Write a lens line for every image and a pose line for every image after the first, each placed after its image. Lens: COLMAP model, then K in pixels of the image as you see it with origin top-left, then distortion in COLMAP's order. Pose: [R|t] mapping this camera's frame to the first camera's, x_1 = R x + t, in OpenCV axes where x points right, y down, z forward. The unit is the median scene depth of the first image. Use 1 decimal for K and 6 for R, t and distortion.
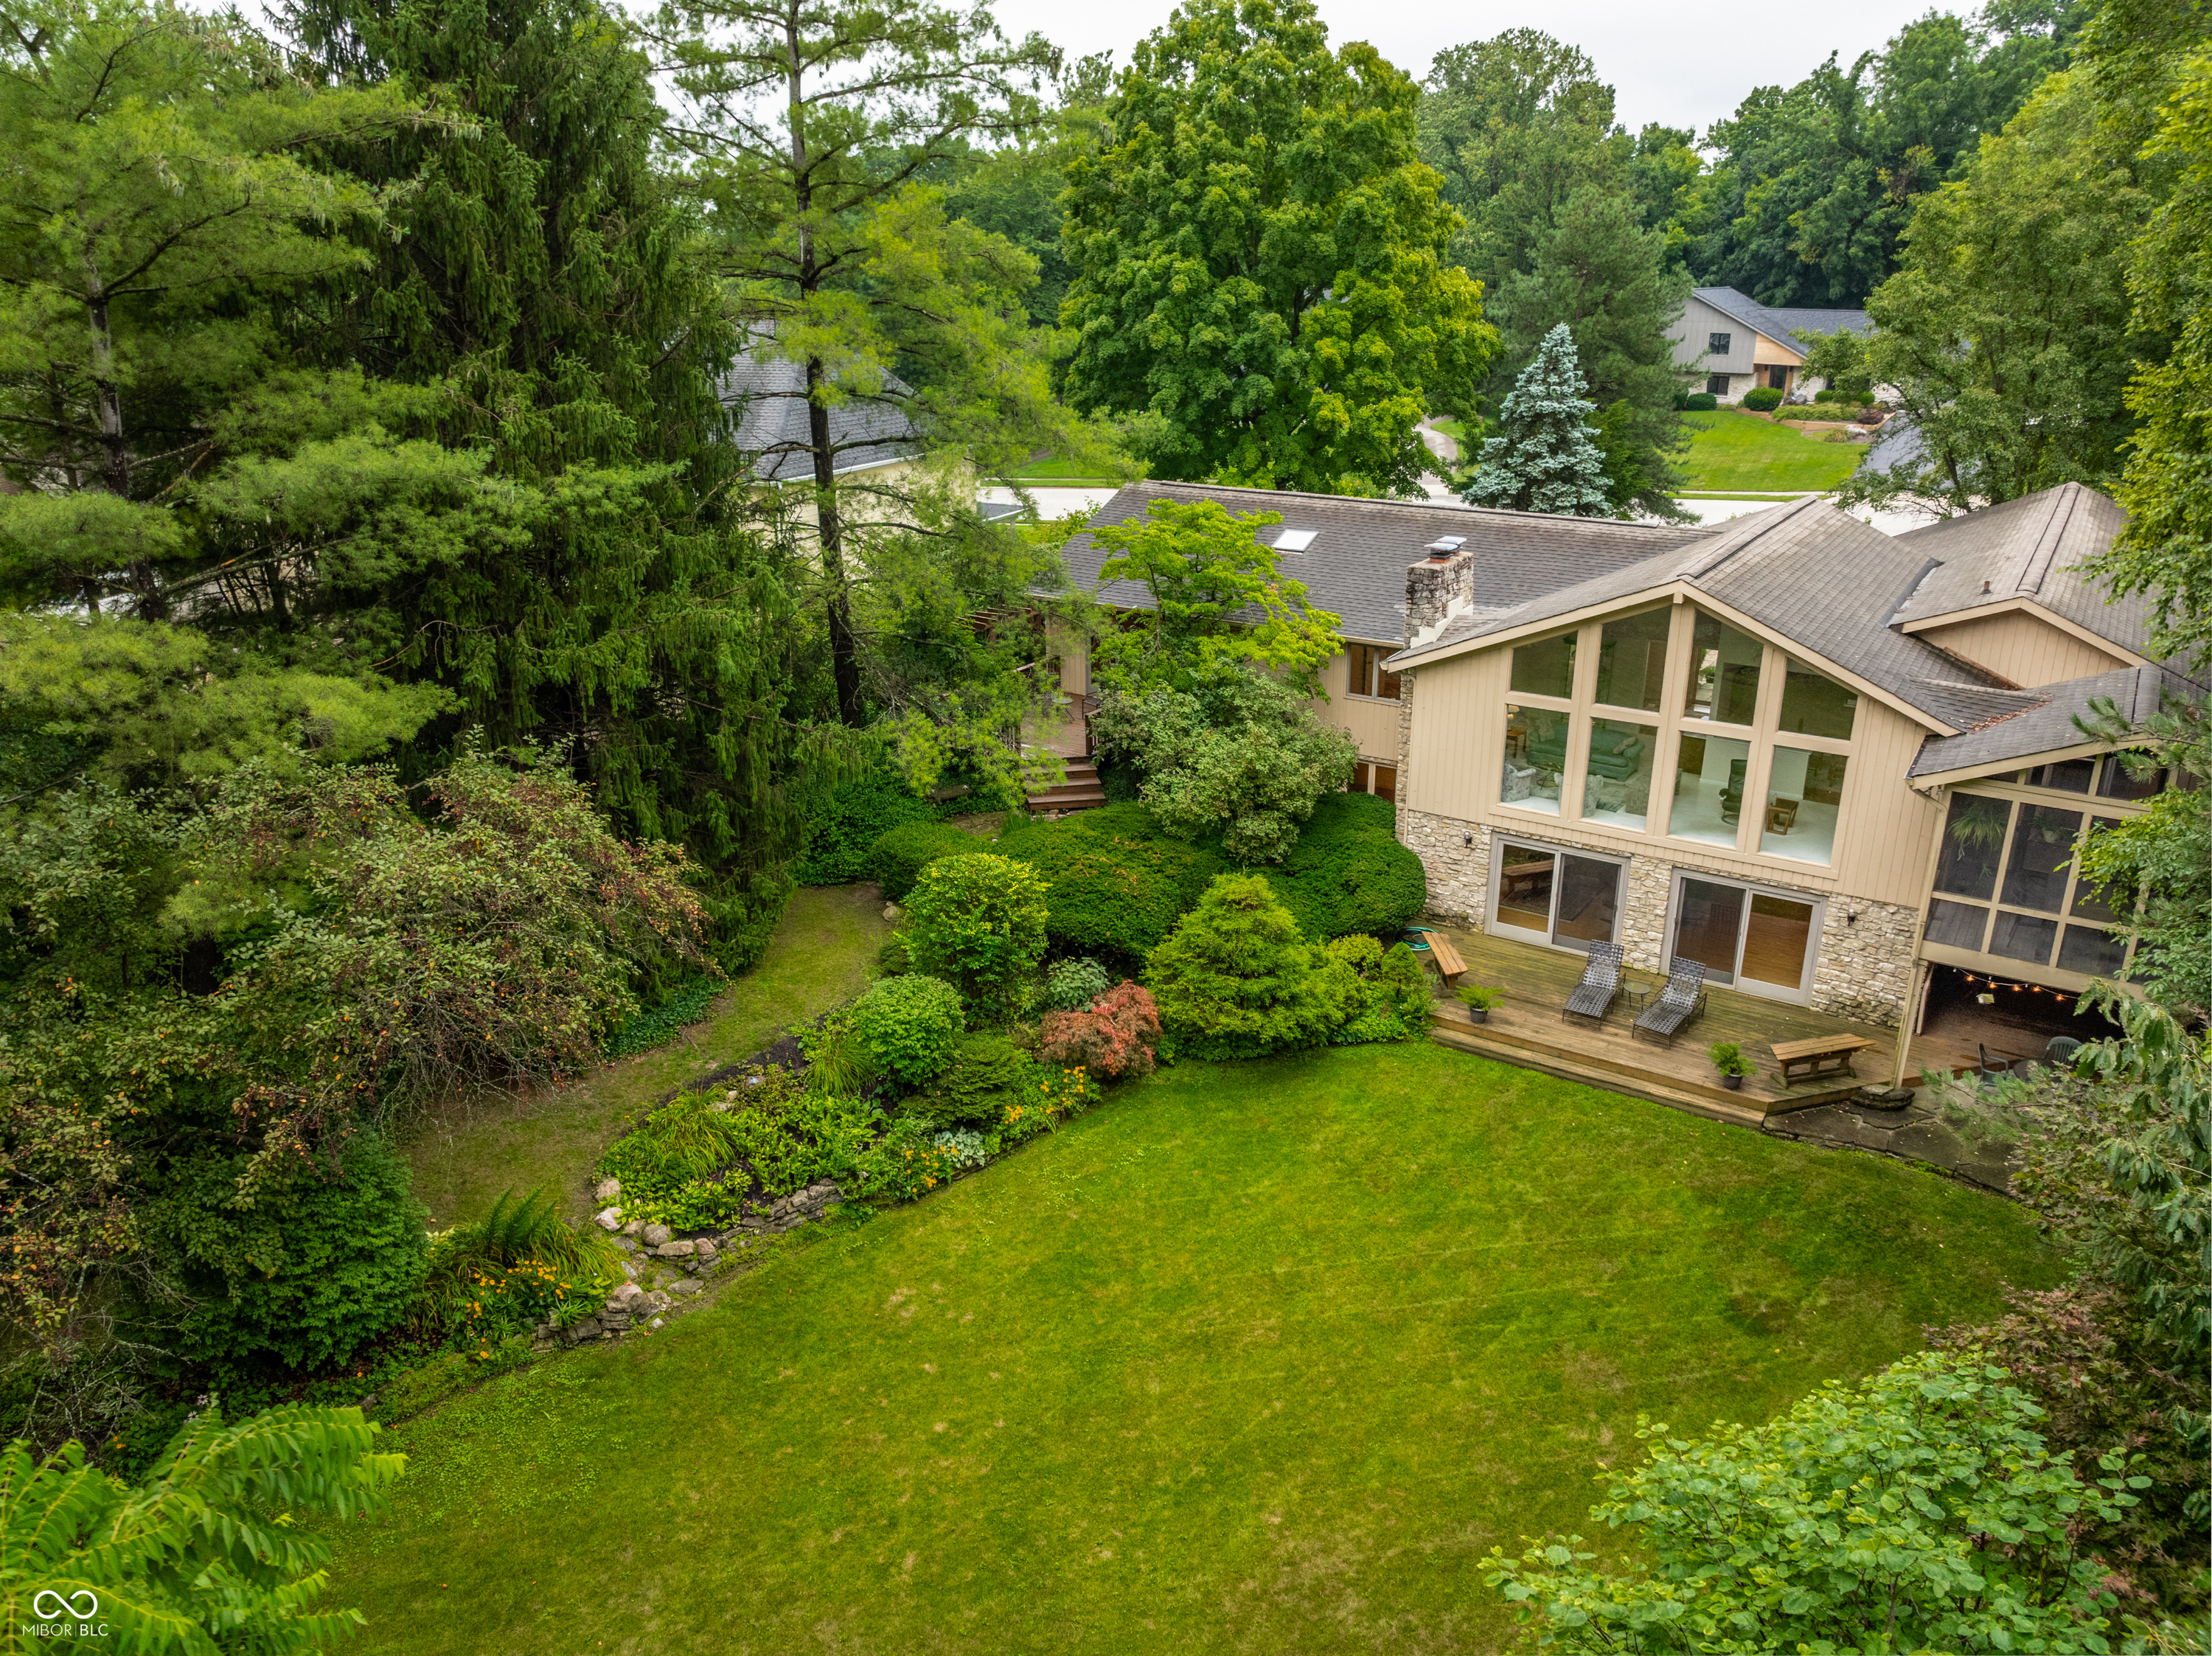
lens RADIAL K [[1544.9, 0, 1106.0], [0, 1544.9, 828.0], [0, 0, 1]] dist [-0.039527, -0.002663]
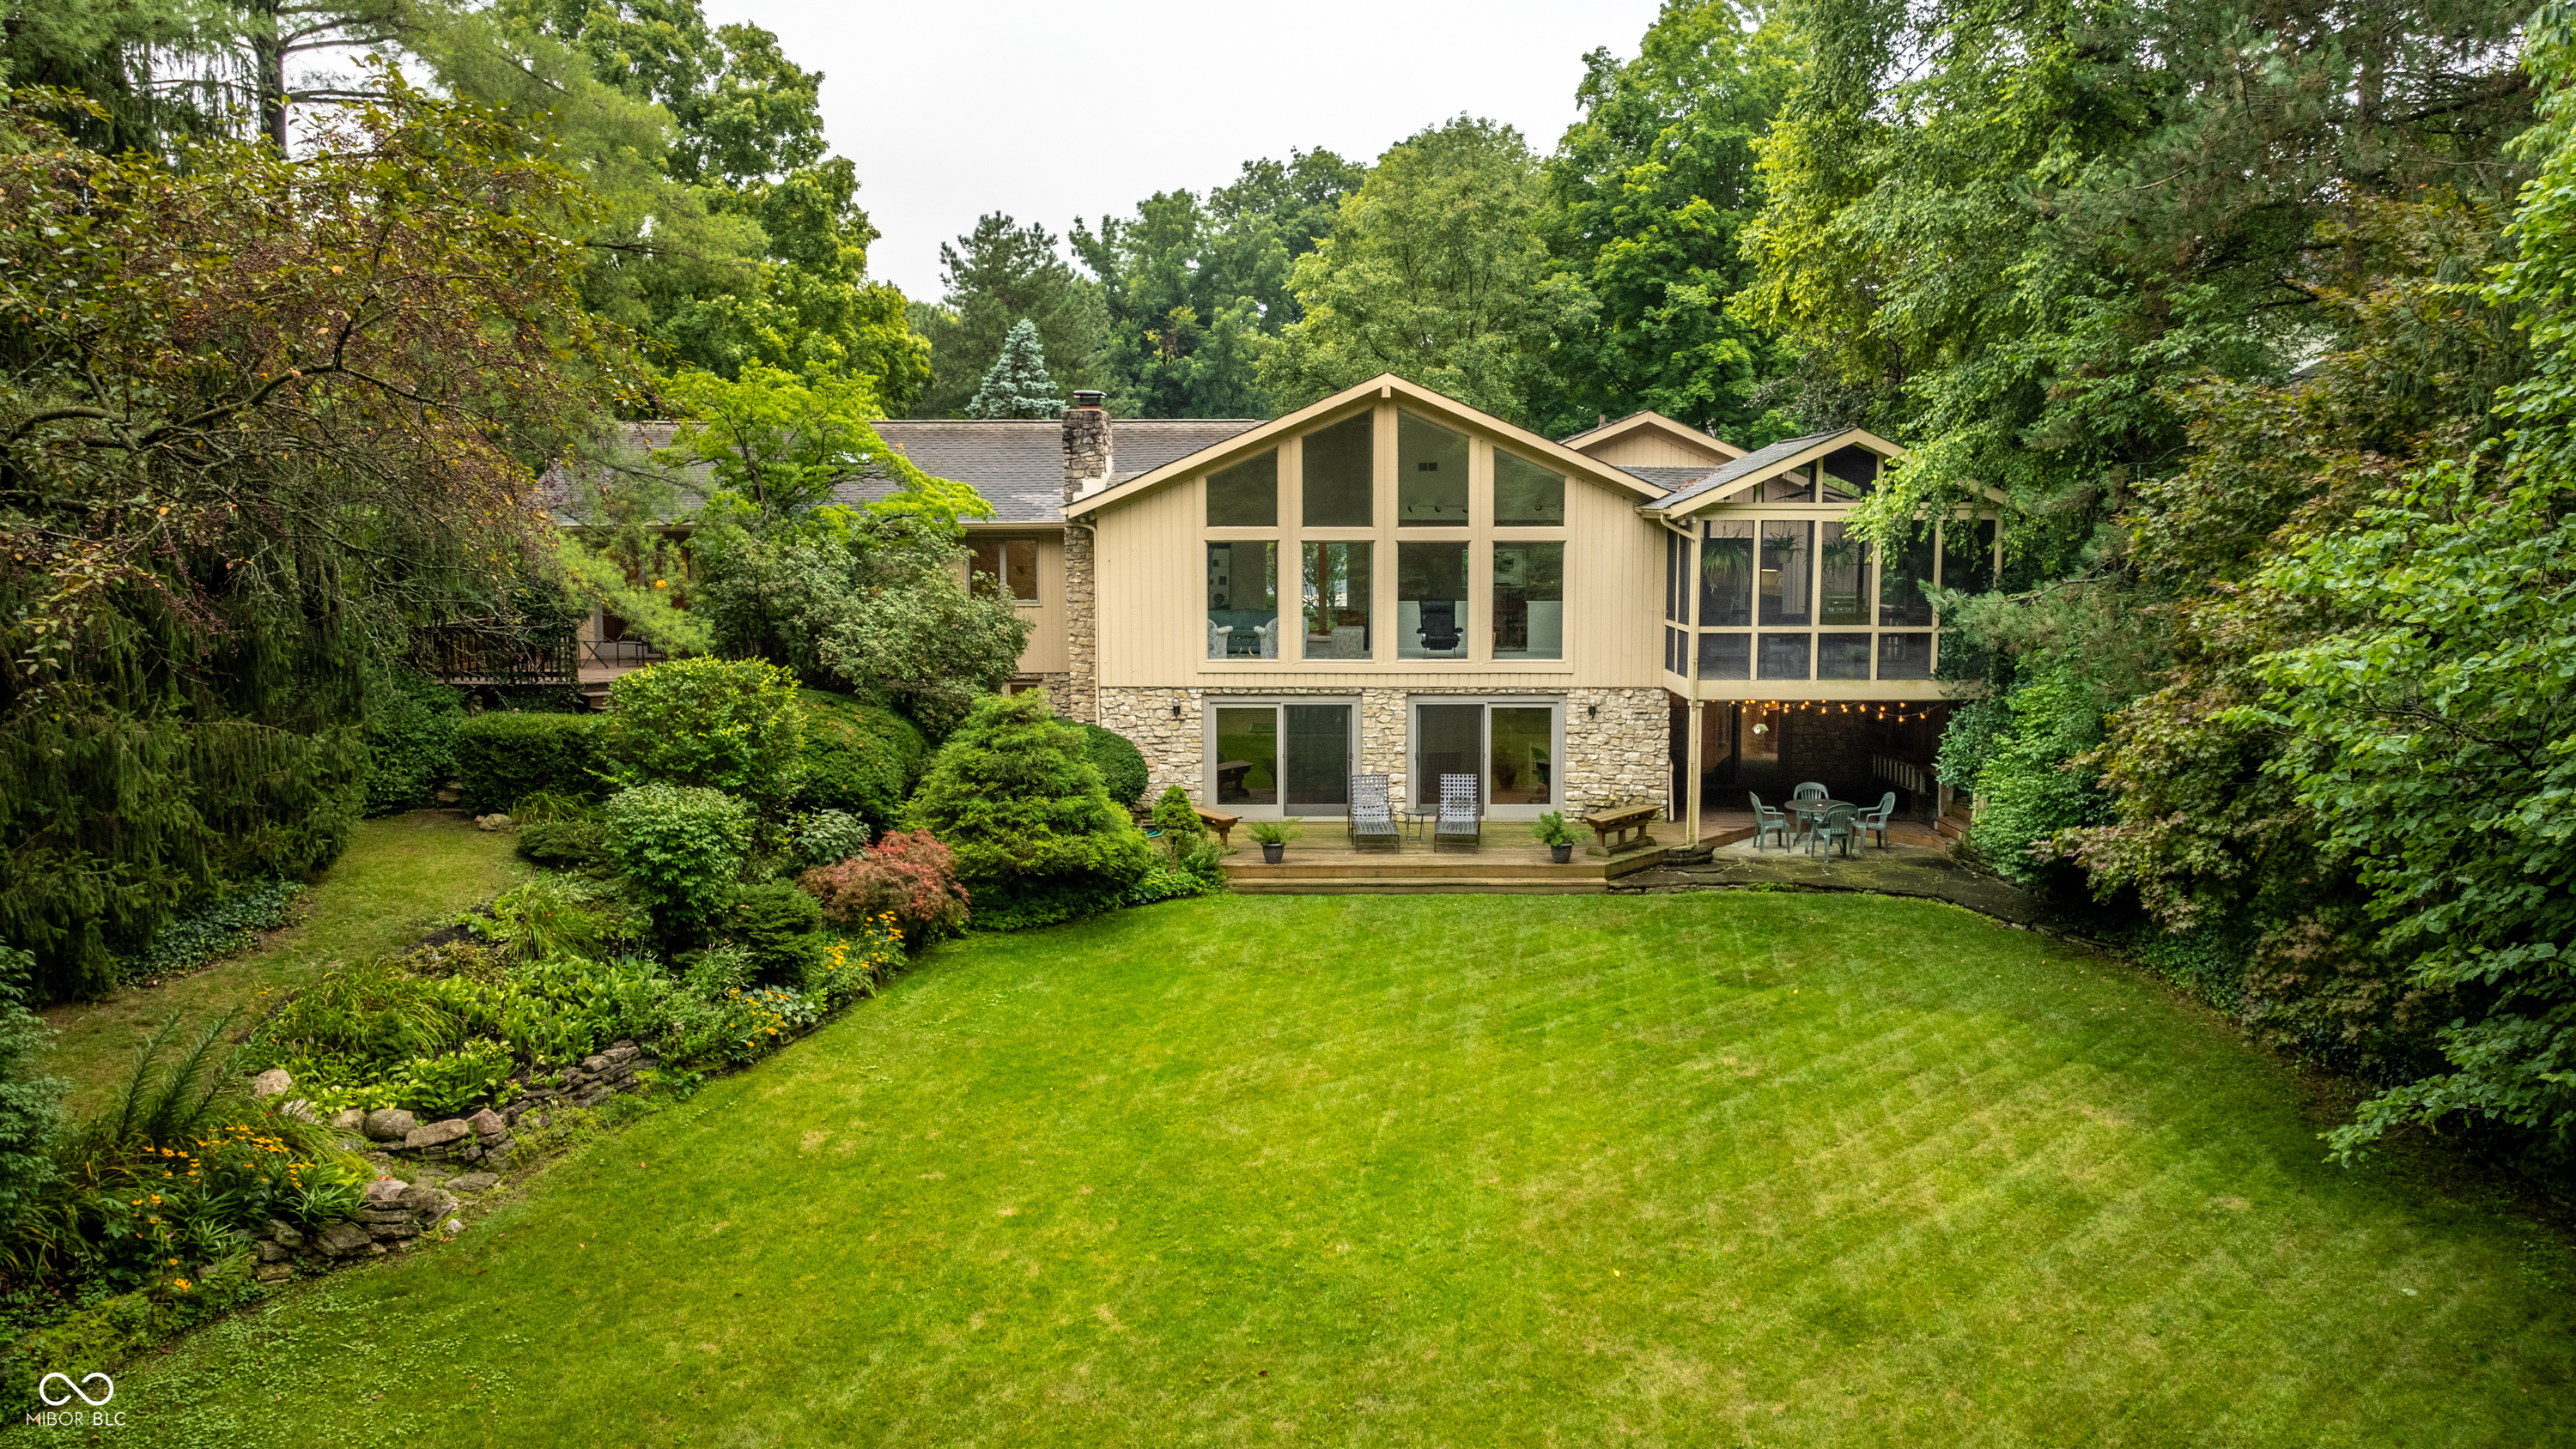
lens RADIAL K [[1804.7, 0, 1288.0], [0, 1804.7, 724.5], [0, 0, 1]] dist [-0.009608, -0.002098]
pose [[0.841915, -0.057584, 0.536529, -0.286614], [0.184746, 0.964960, -0.186336, 0.242585], [-0.506999, 0.256000, 0.823053, 0.157287]]
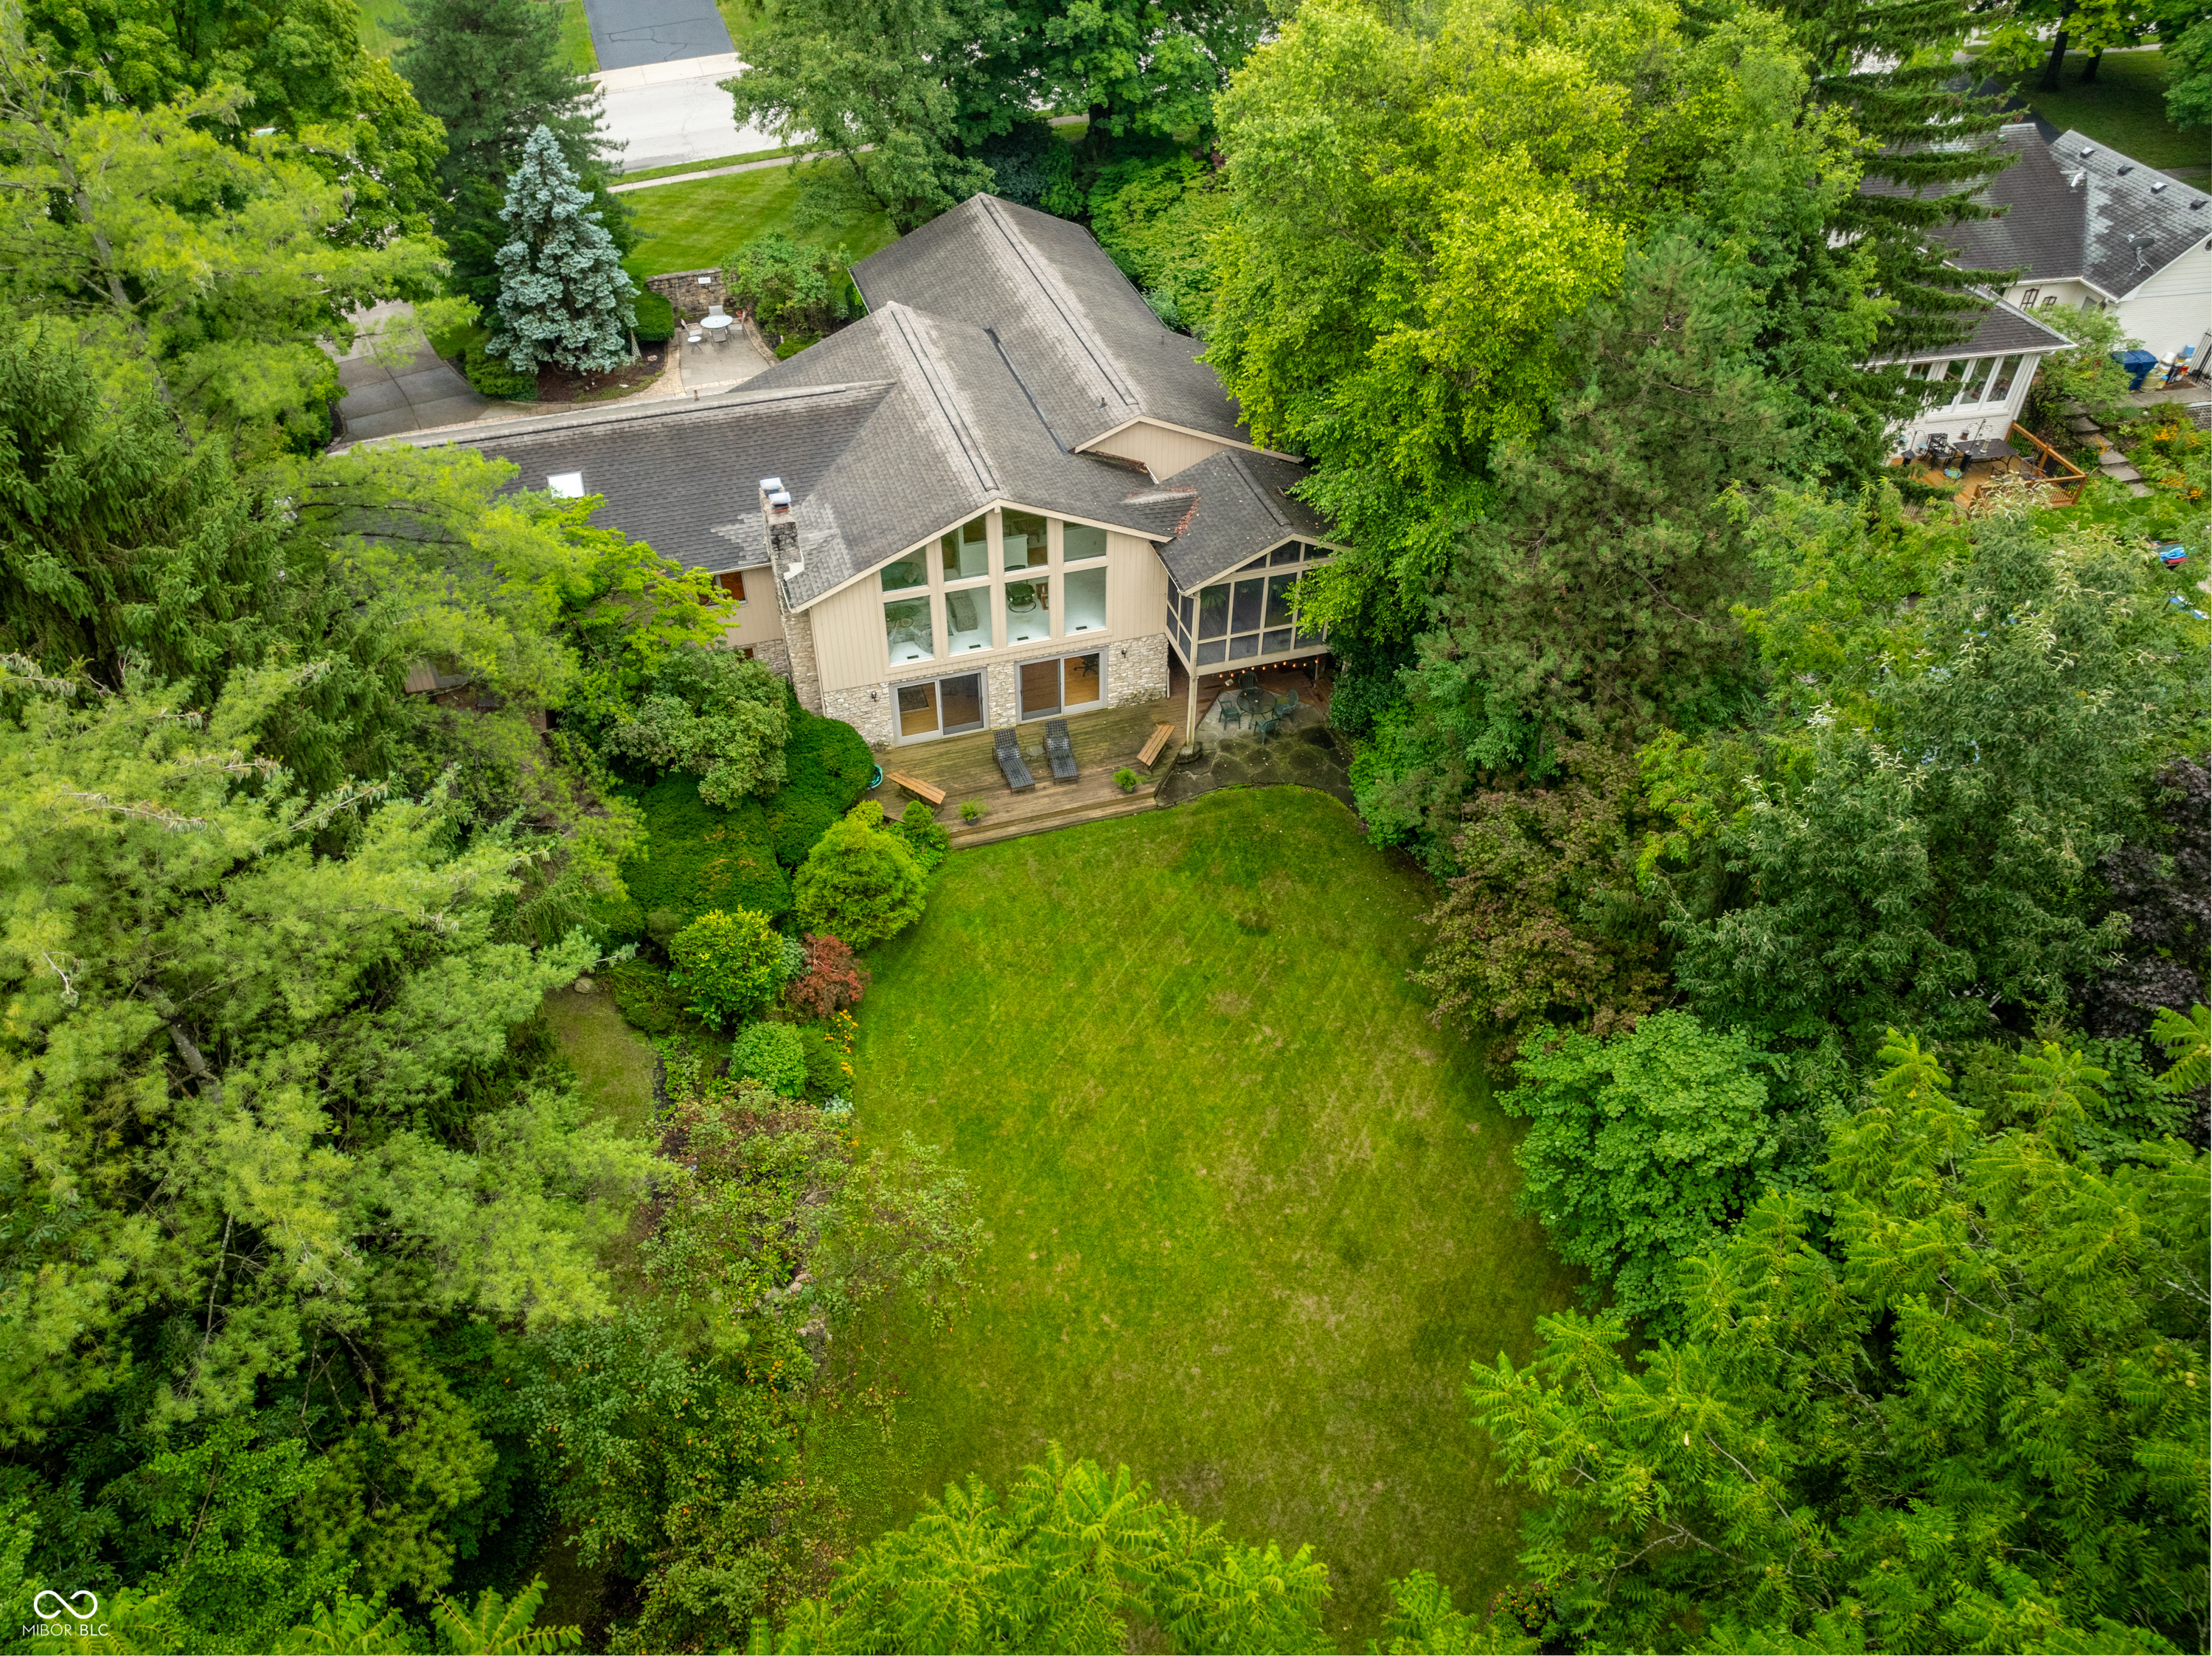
lens RADIAL K [[1544.9, 0, 1106.0], [0, 1544.9, 828.0], [0, 0, 1]] dist [-0.039527, -0.002663]
pose [[0.630633, -0.509085, 0.585778, -0.553998], [0.260740, 0.849897, 0.457919, -0.521777], [-0.730970, -0.136043, 0.668712, -0.084596]]
